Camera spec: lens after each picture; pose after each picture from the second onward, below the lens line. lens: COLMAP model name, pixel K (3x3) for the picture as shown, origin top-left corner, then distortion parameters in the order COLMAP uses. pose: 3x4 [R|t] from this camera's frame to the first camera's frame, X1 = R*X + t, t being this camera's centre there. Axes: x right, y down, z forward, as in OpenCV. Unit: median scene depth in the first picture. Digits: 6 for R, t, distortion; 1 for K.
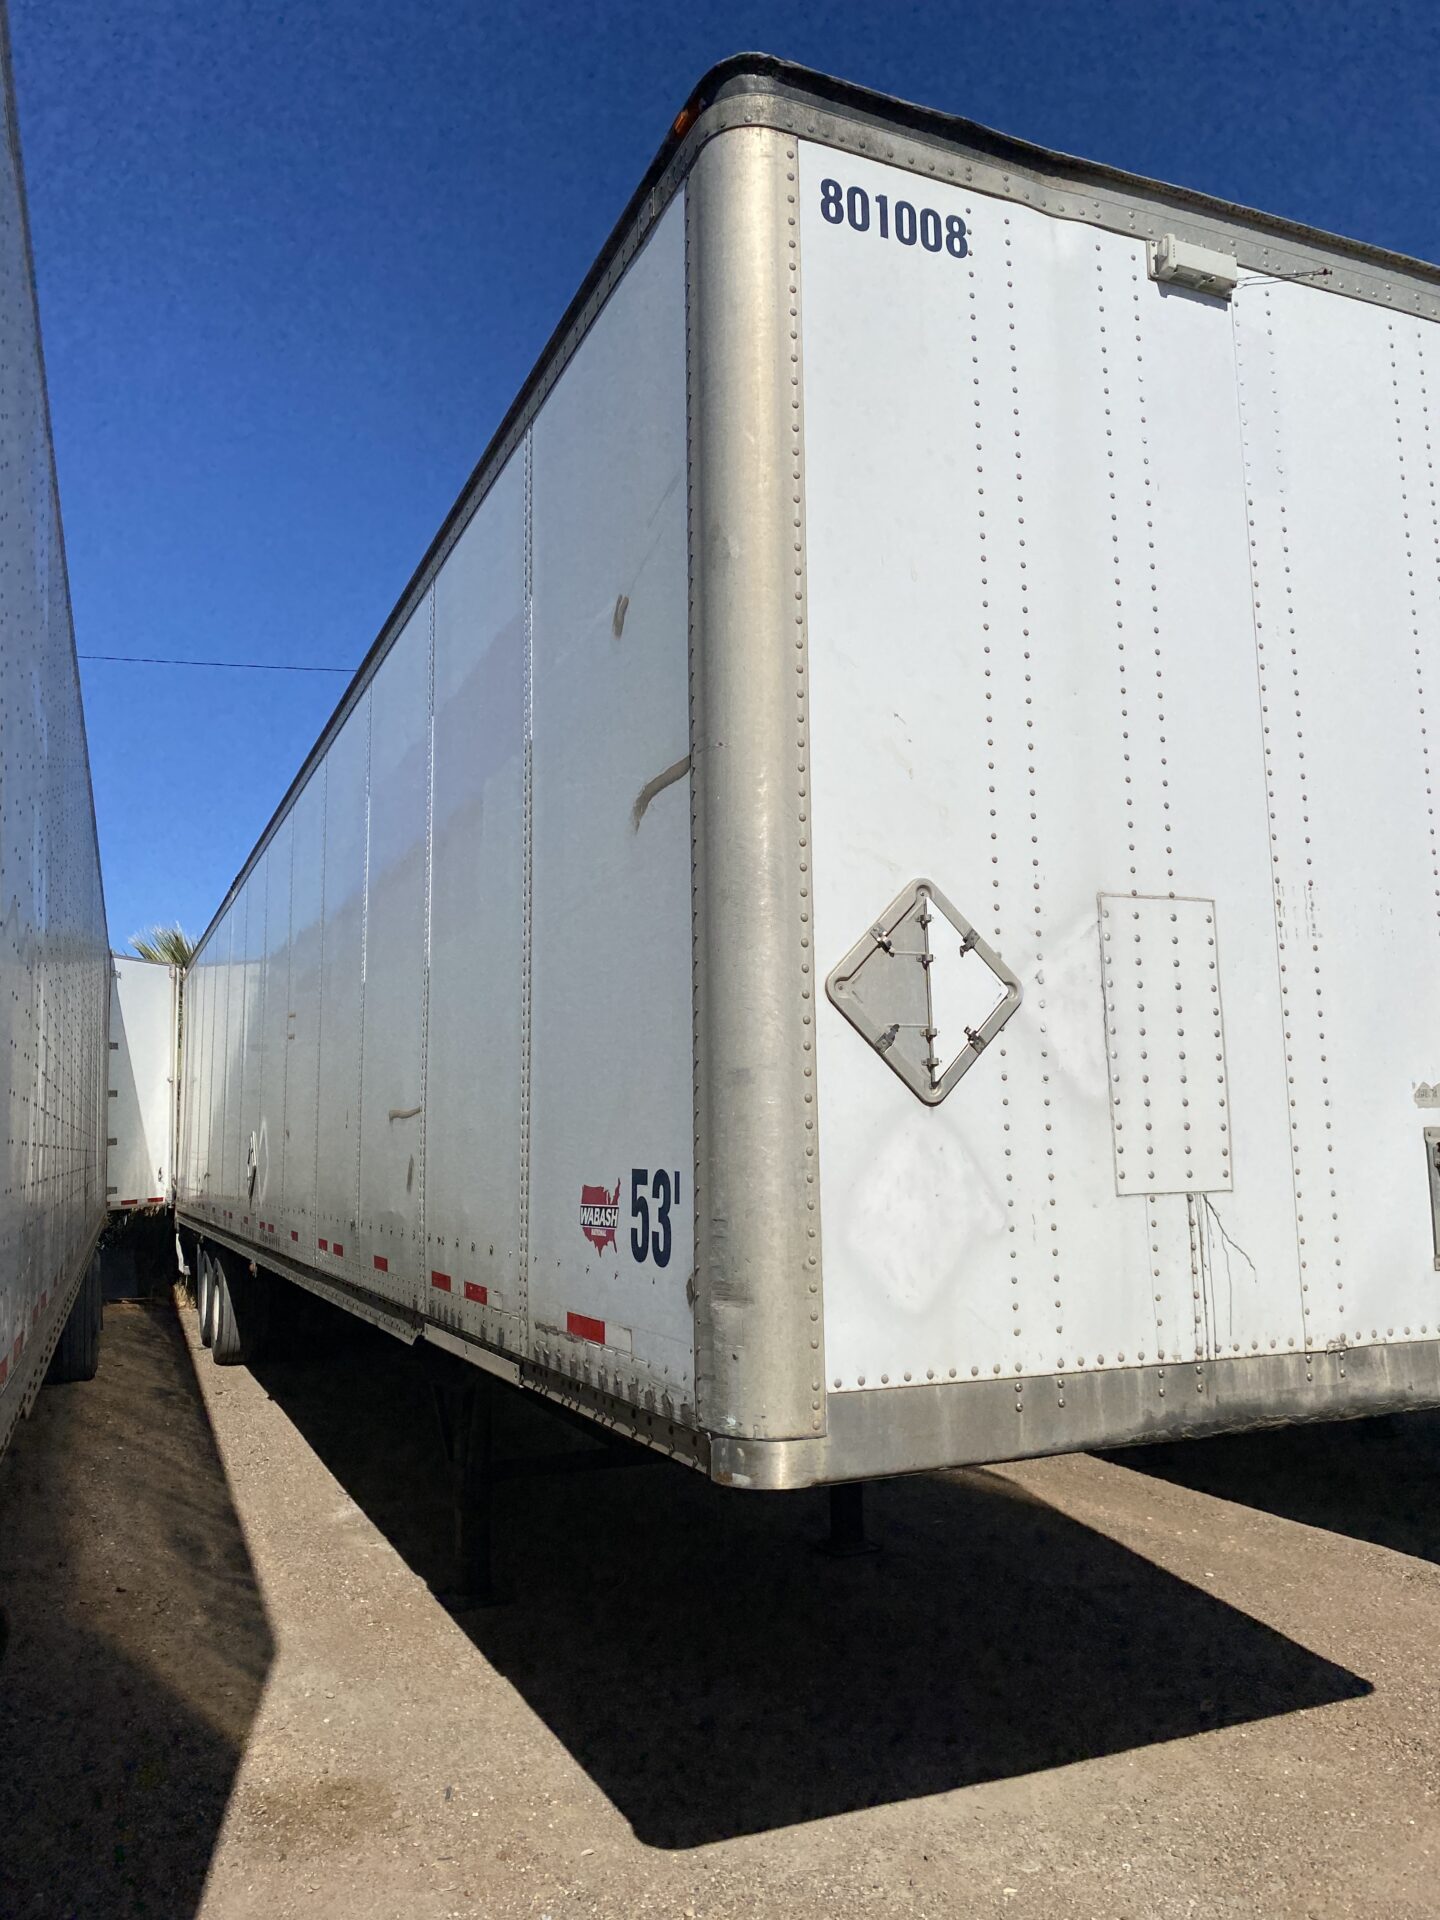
lens RADIAL K [[1435.9, 0, 719.3], [0, 1435.9, 908.0], [0, 0, 1]] dist [0.011340, 0.000736]
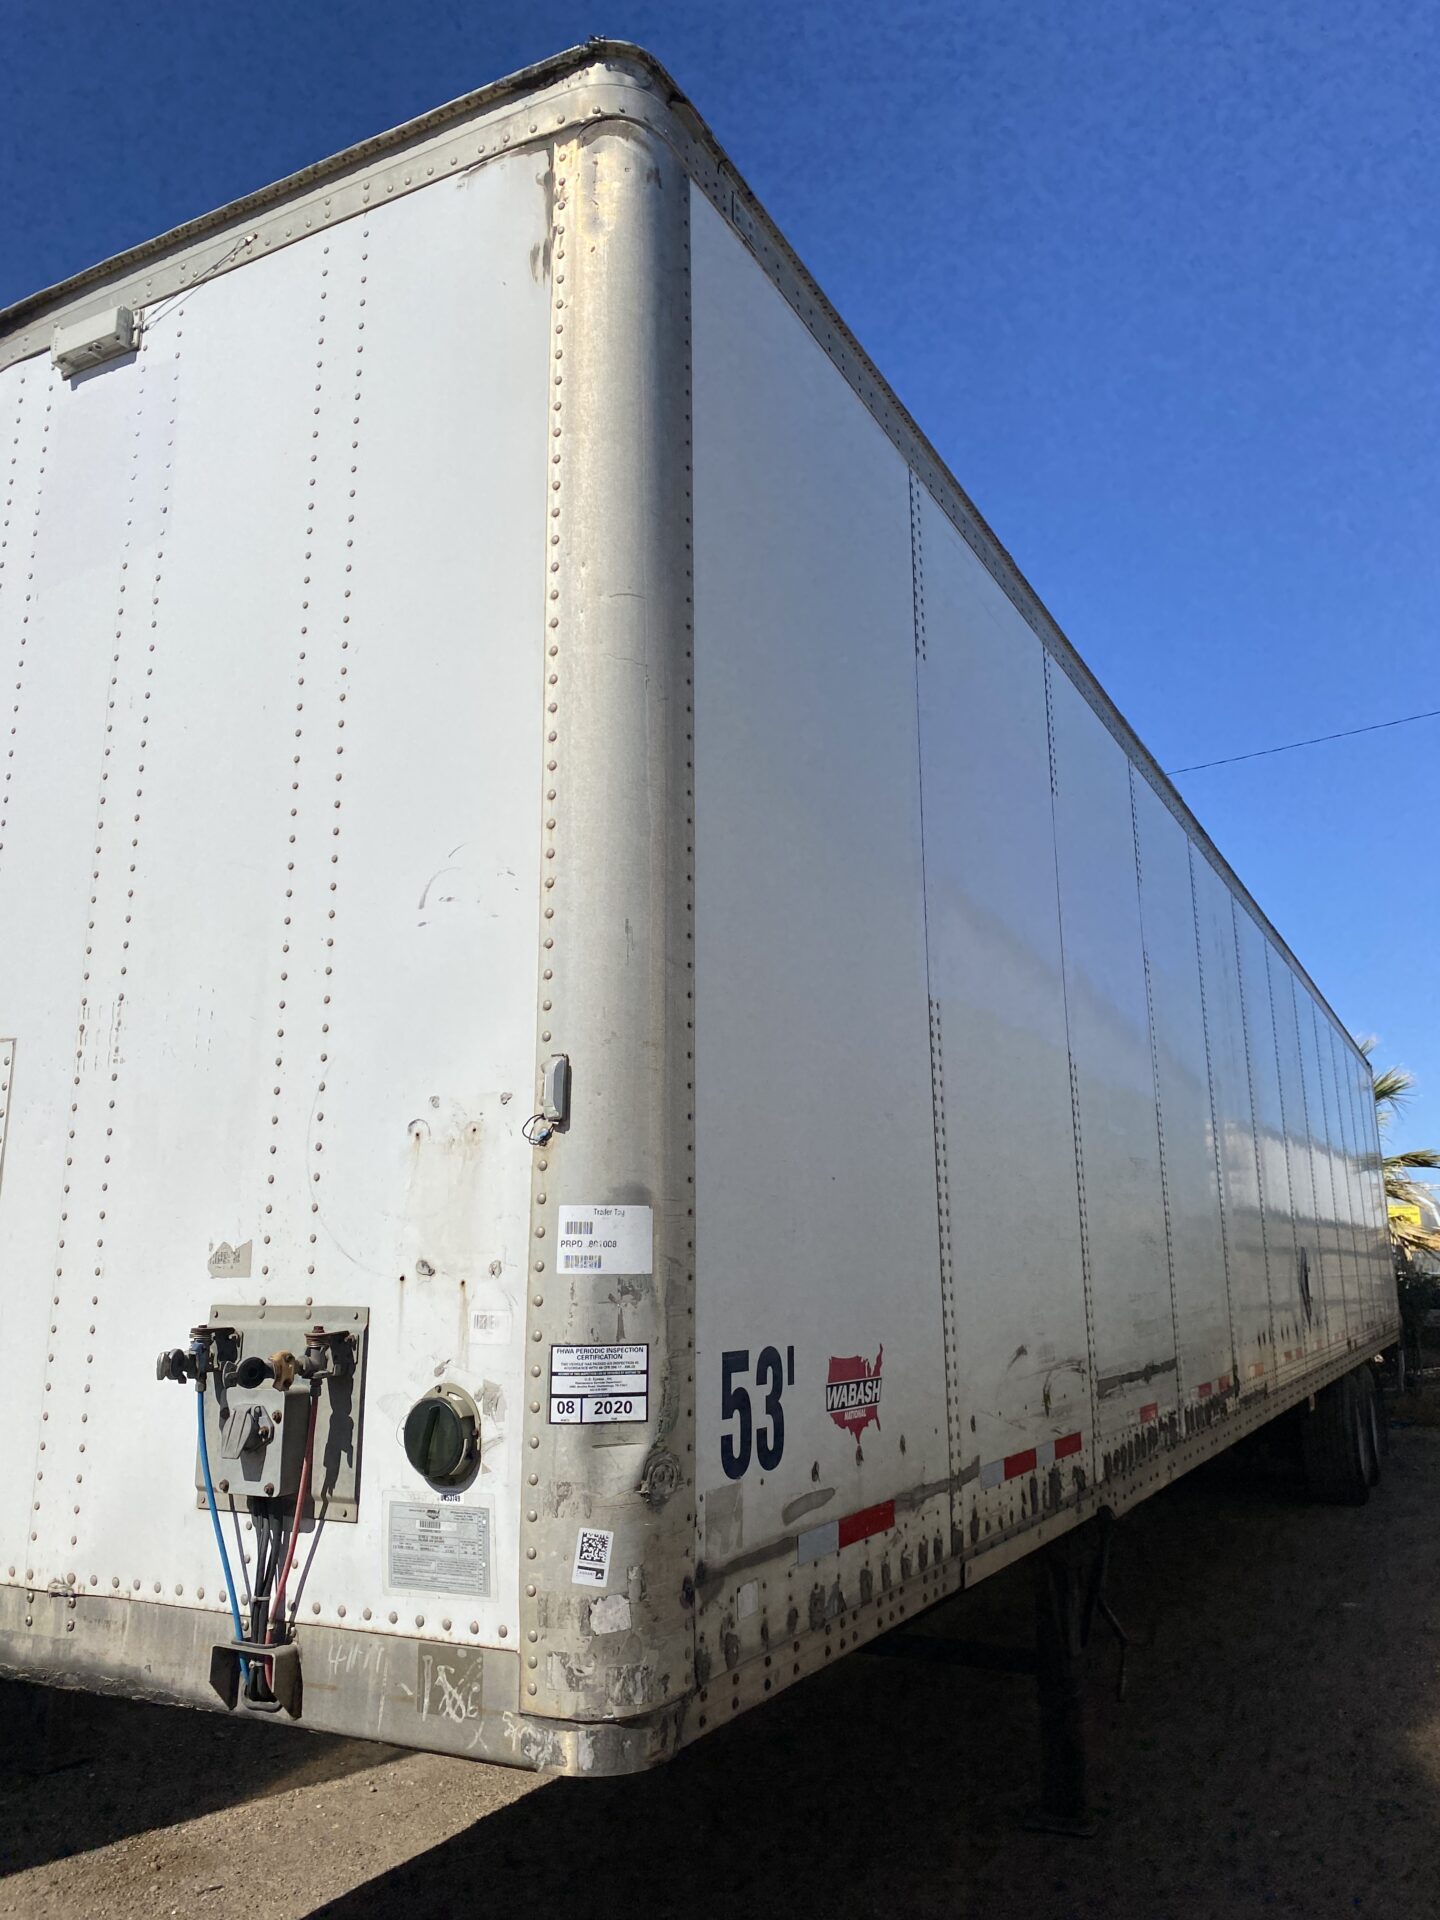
lens RADIAL K [[1471.1, 0, 723.9], [0, 1471.1, 954.2], [0, 0, 1]] dist [0.029222, -0.028725]
pose [[0.628649, -0.165771, -0.759816, 1.293653], [0.107944, 0.986160, -0.125844, 0.102747], [0.770161, -0.002906, 0.637843, 0.748661]]
